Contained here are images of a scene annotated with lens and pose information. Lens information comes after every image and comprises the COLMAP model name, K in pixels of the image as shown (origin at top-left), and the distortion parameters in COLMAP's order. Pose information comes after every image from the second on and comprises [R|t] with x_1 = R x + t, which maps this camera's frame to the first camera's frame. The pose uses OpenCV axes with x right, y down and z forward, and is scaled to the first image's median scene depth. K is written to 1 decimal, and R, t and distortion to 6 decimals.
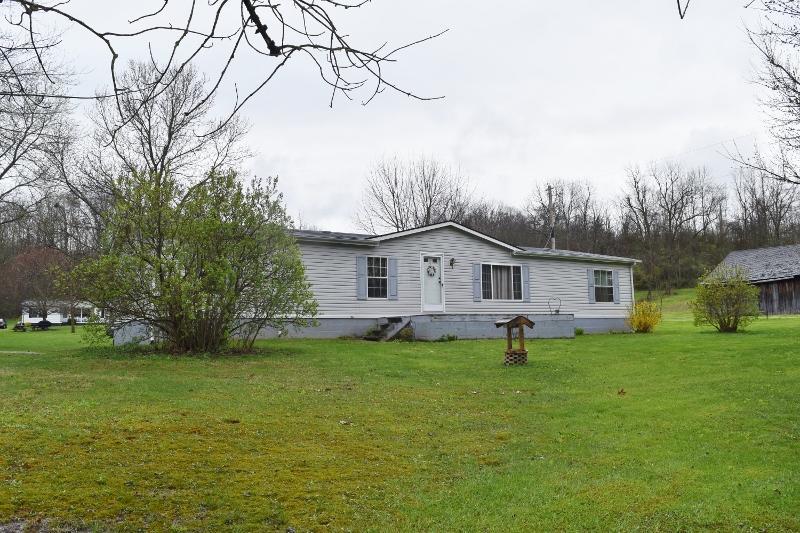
lens RADIAL K [[627.0, 0, 400.8], [0, 627.0, 264.5], [0, 0, 1]] dist [-0.095501, 0.018039]
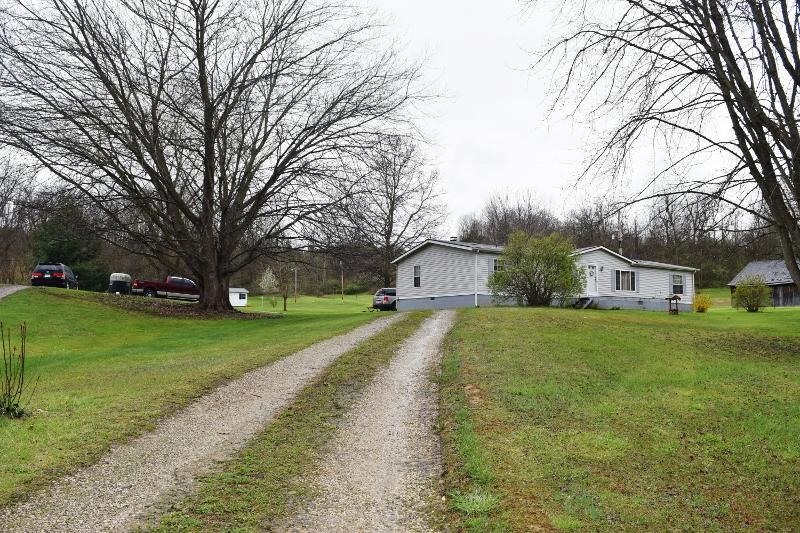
lens RADIAL K [[627.0, 0, 399.1], [0, 627.0, 267.5], [0, 0, 1]] dist [-0.095501, 0.018039]
pose [[0.999511, 0.028361, -0.013180, -0.407126], [-0.028150, 0.999477, 0.015907, -0.016343], [0.013624, -0.015528, 0.999787, -0.671623]]
